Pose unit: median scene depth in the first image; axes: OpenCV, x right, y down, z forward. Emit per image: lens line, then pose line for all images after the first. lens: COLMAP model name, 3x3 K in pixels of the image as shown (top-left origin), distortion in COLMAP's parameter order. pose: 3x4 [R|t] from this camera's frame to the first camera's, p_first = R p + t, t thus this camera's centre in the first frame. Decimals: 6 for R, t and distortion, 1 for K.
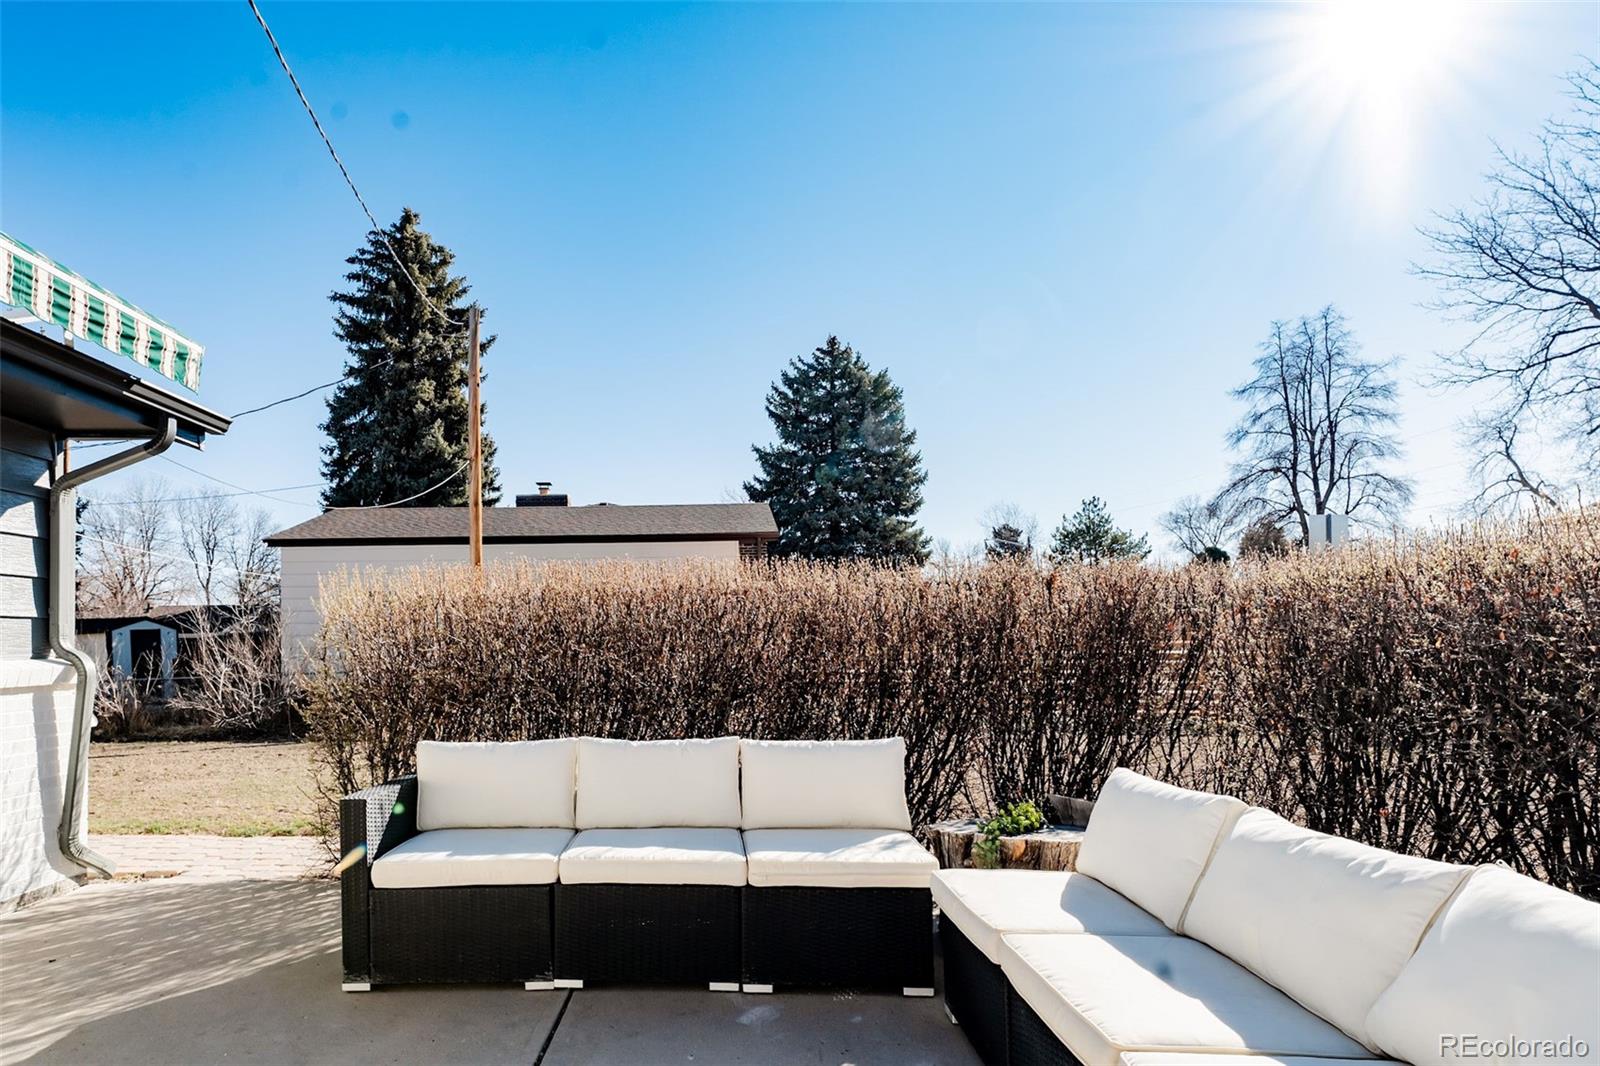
lens RADIAL K [[864.7, 0, 800.0], [0, 864.7, 624.3], [0, 0, 1]] dist [-0.001094, -0.001324]
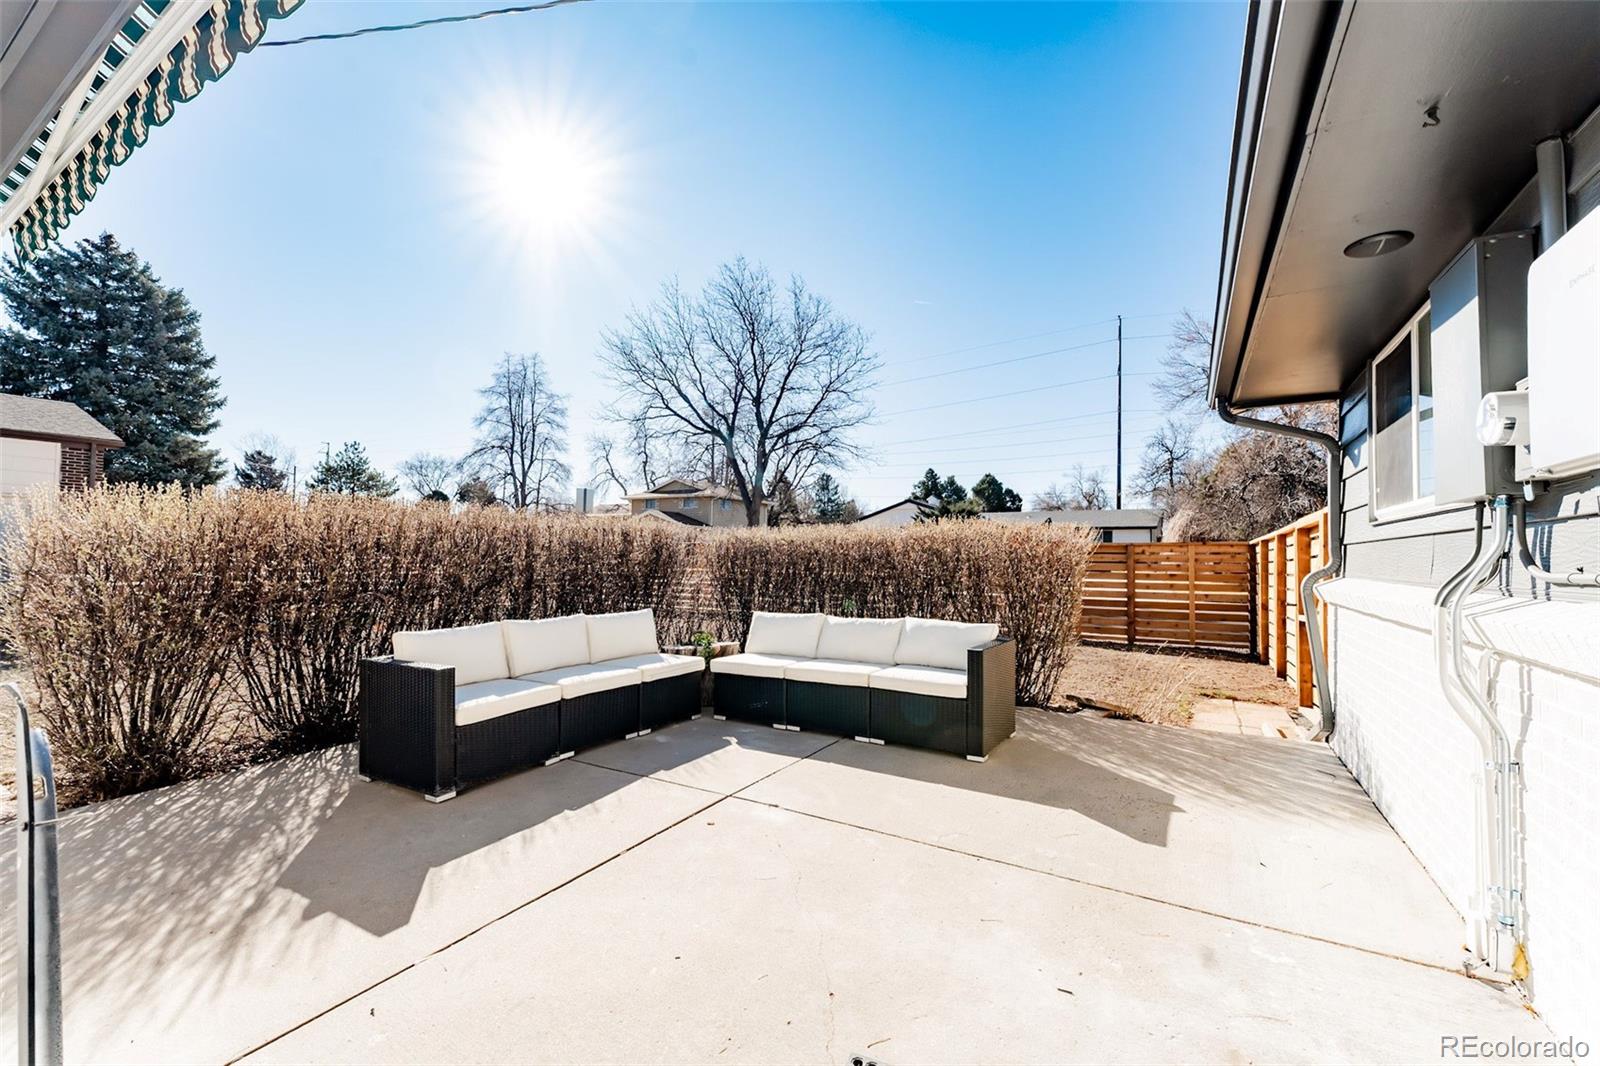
lens RADIAL K [[651.1, 0, 788.1], [0, 651.1, 532.8], [0, 0, 1]] dist [0.000544, -0.000384]
pose [[0.479963, 0.047369, 0.876009, -0.215888], [-0.031569, 0.998827, -0.036714, -0.000792], [-0.876720, -0.010034, 0.480896, -0.005823]]
